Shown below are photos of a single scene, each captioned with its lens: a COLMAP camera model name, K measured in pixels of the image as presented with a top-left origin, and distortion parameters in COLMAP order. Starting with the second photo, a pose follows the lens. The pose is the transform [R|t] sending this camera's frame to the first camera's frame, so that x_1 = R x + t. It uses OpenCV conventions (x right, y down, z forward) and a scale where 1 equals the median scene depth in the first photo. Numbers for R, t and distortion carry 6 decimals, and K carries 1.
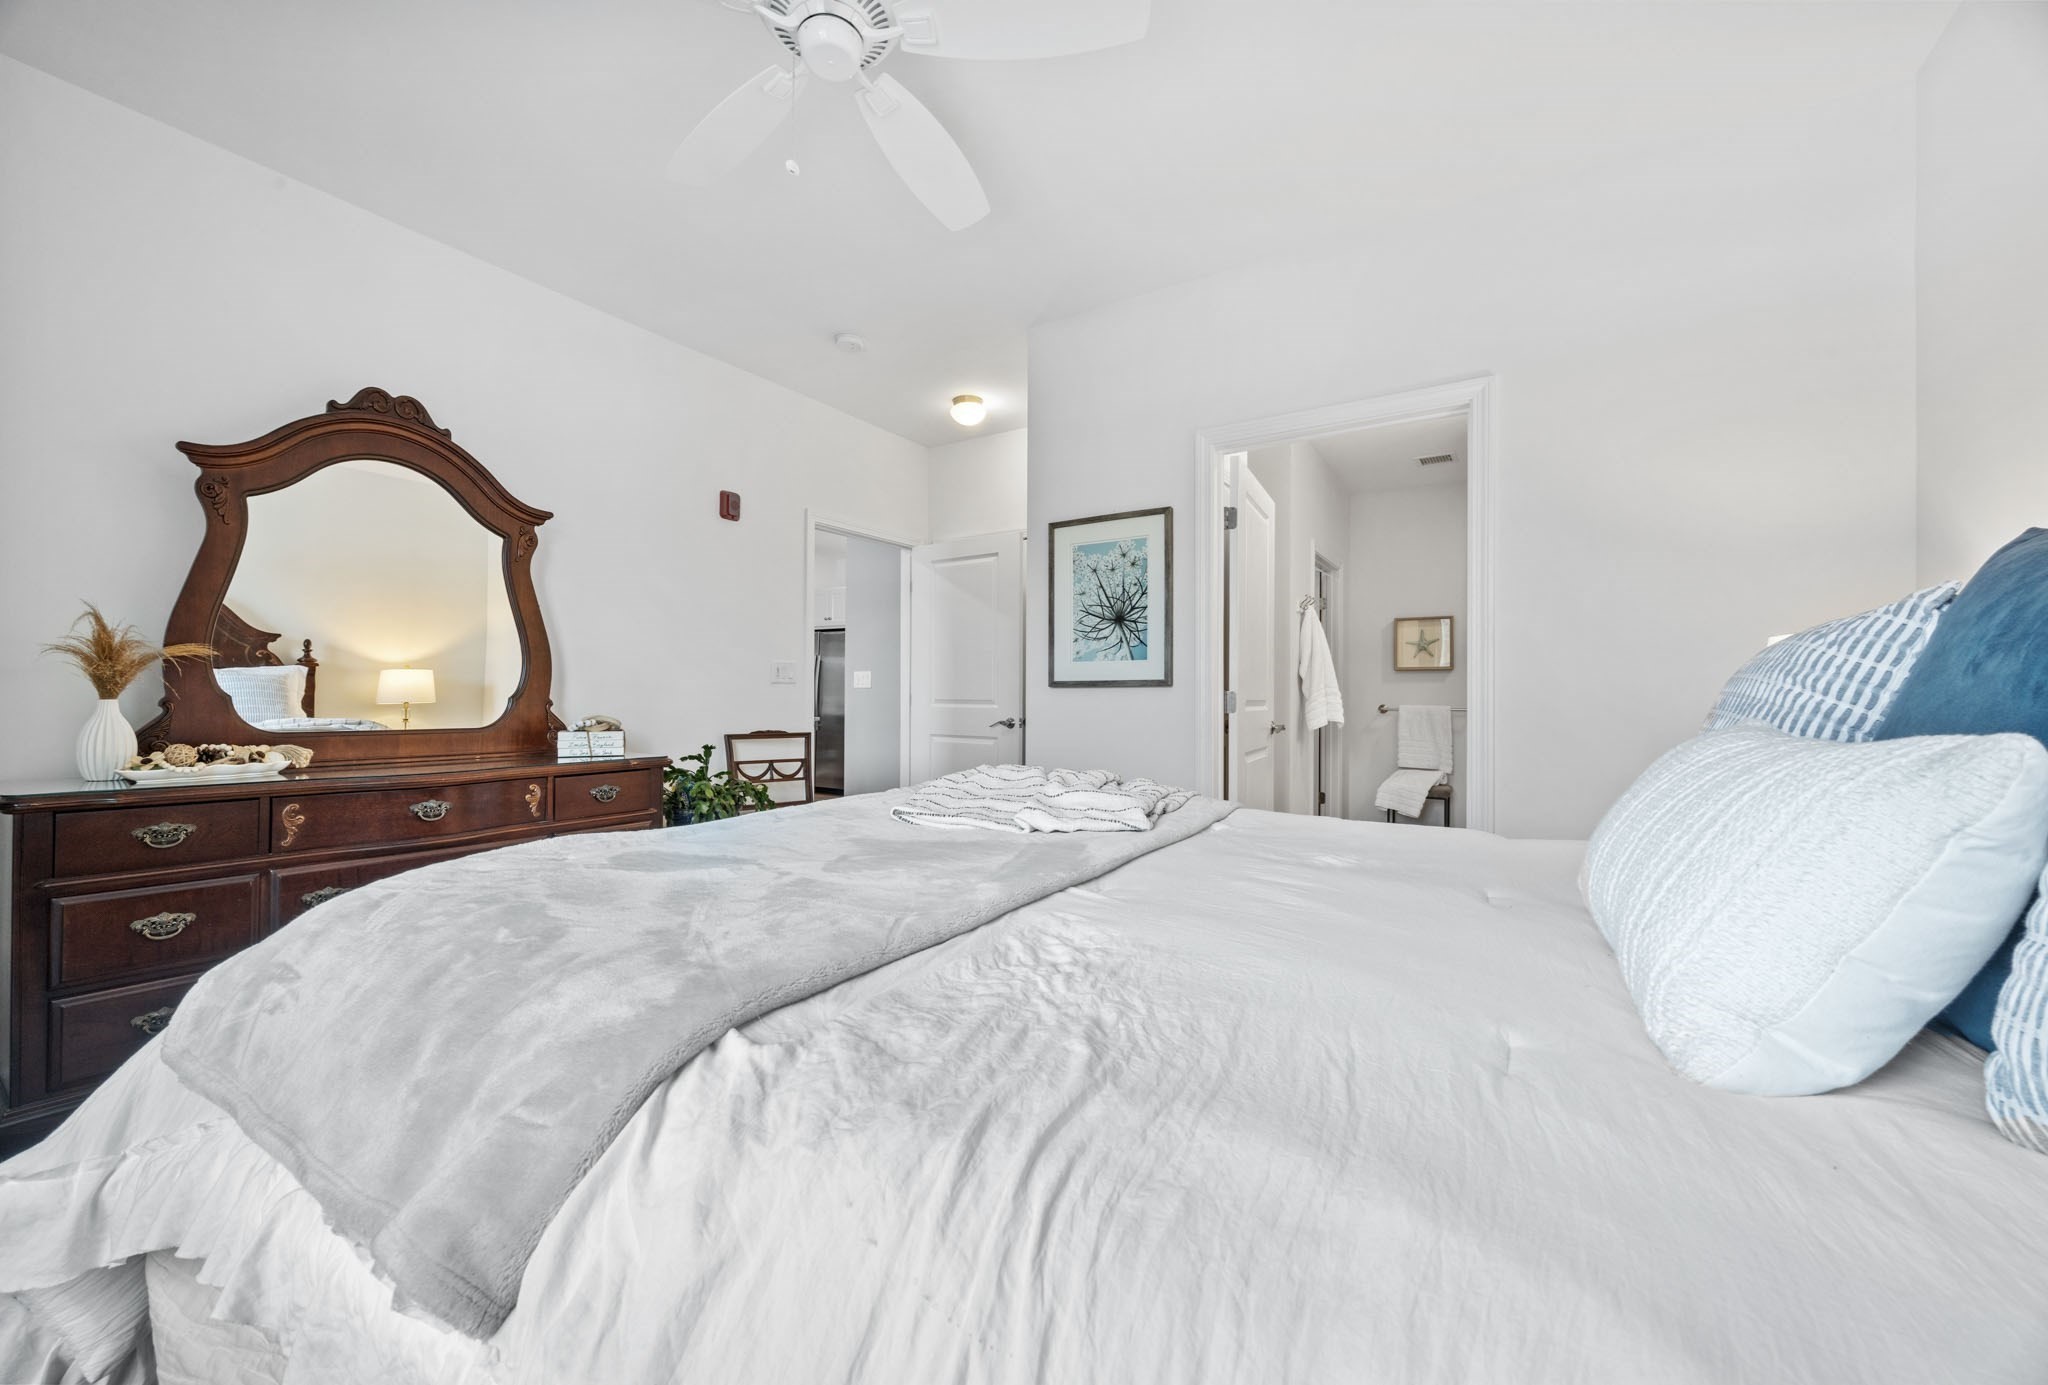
lens RADIAL K [[833.9, 0, 1008.8], [0, 833.9, 688.1], [0, 0, 1]] dist [-0.000588, -0.000068]
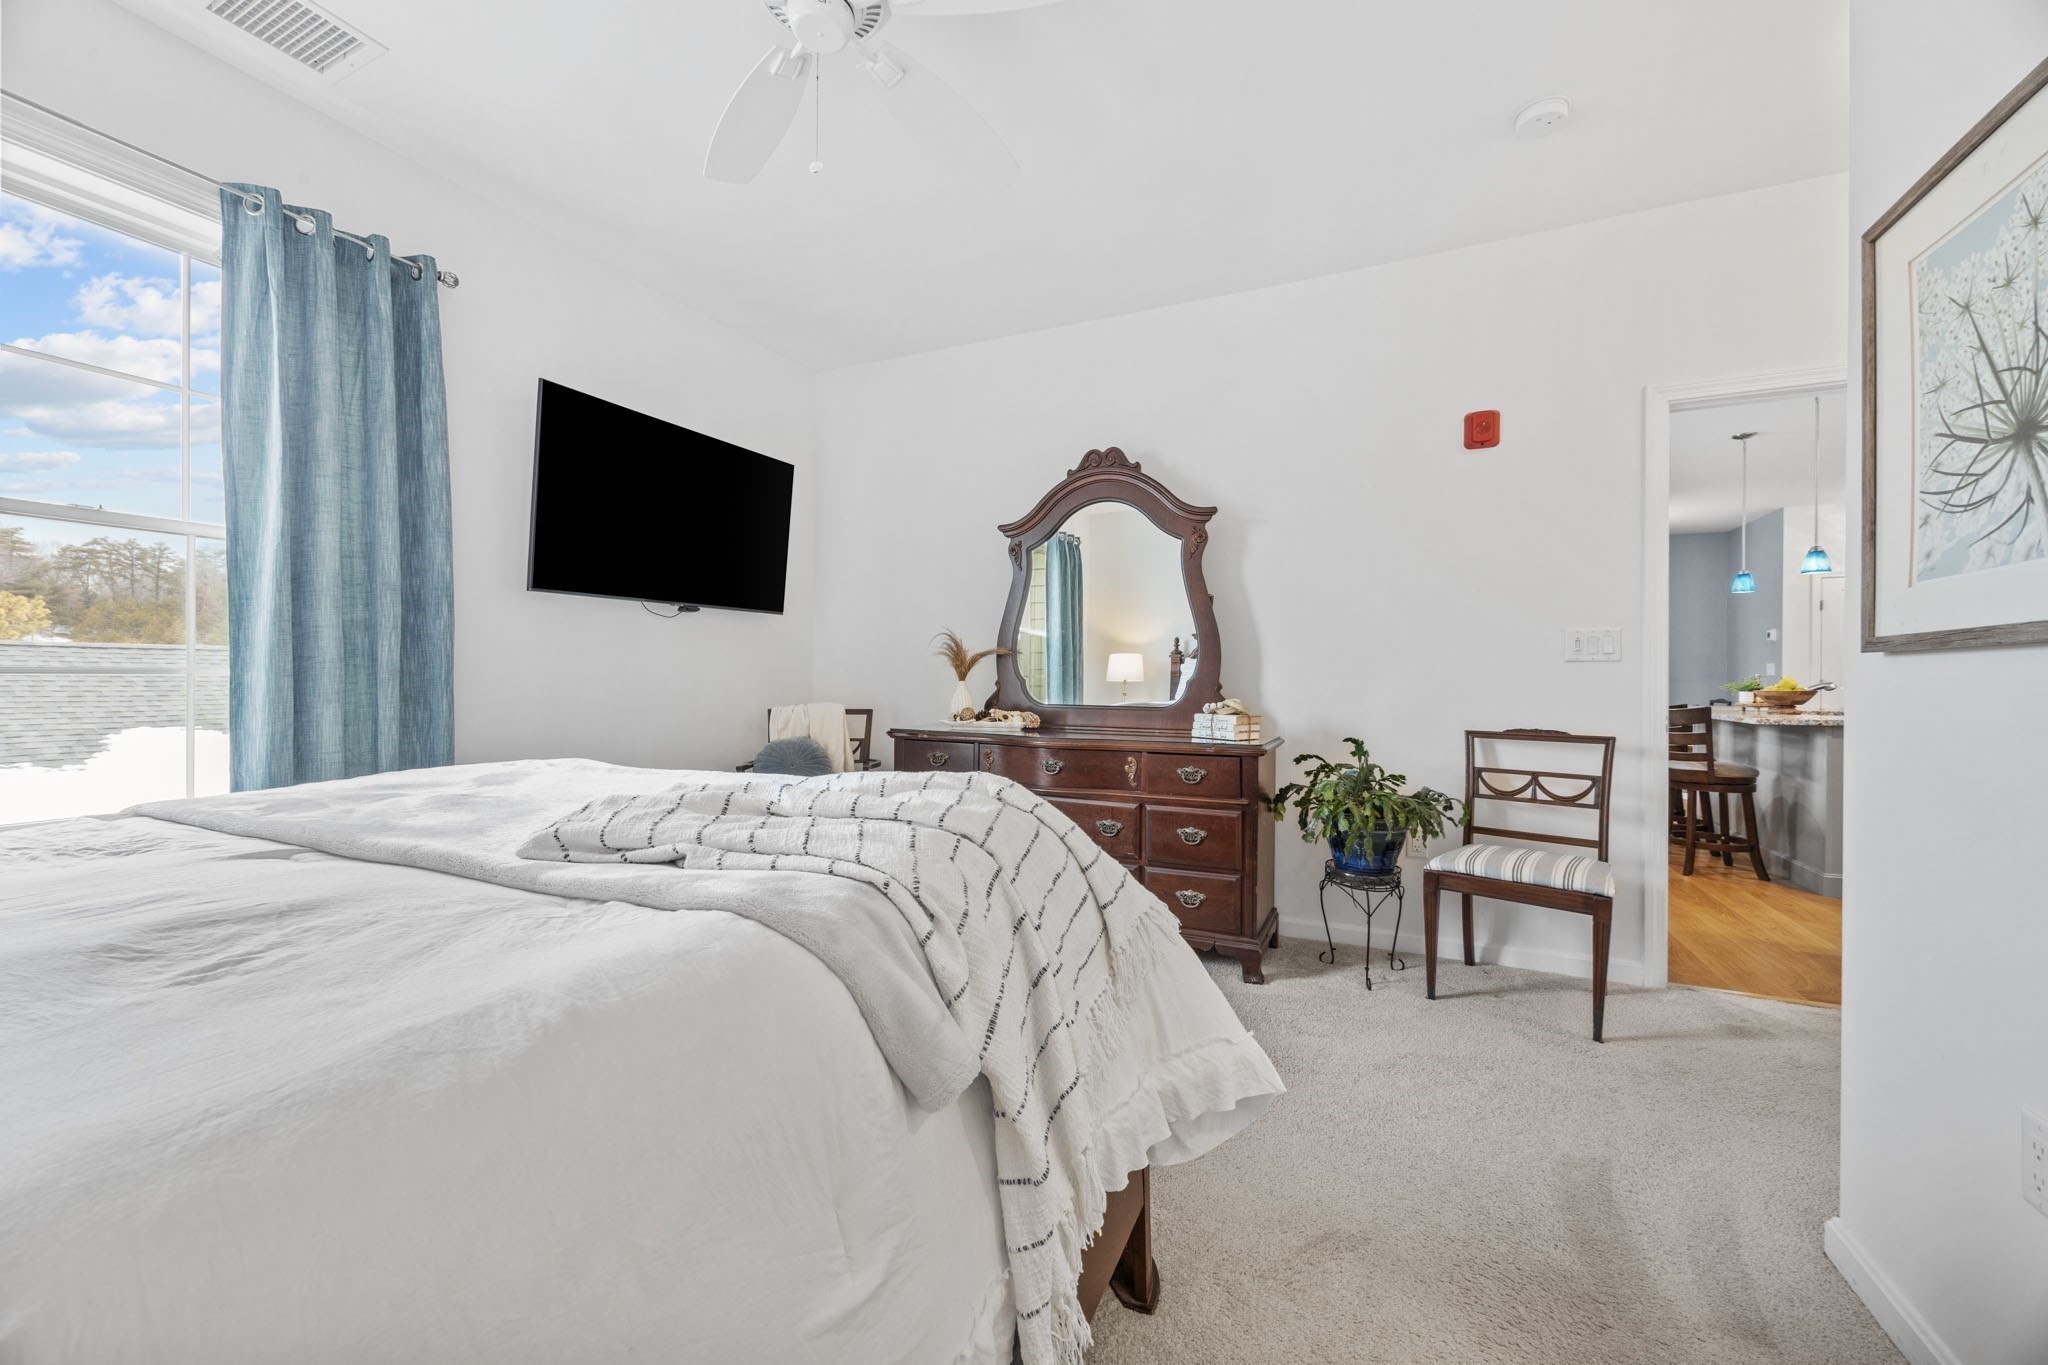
lens RADIAL K [[779.2, 0, 1006.6], [0, 779.2, 680.9], [0, 0, 1]] dist [-0.005305, -0.000313]
pose [[0.111664, -0.002236, -0.993744, 0.406208], [0.004468, 0.999988, -0.001748, 0.011721], [0.993736, -0.004245, 0.111672, 0.625132]]
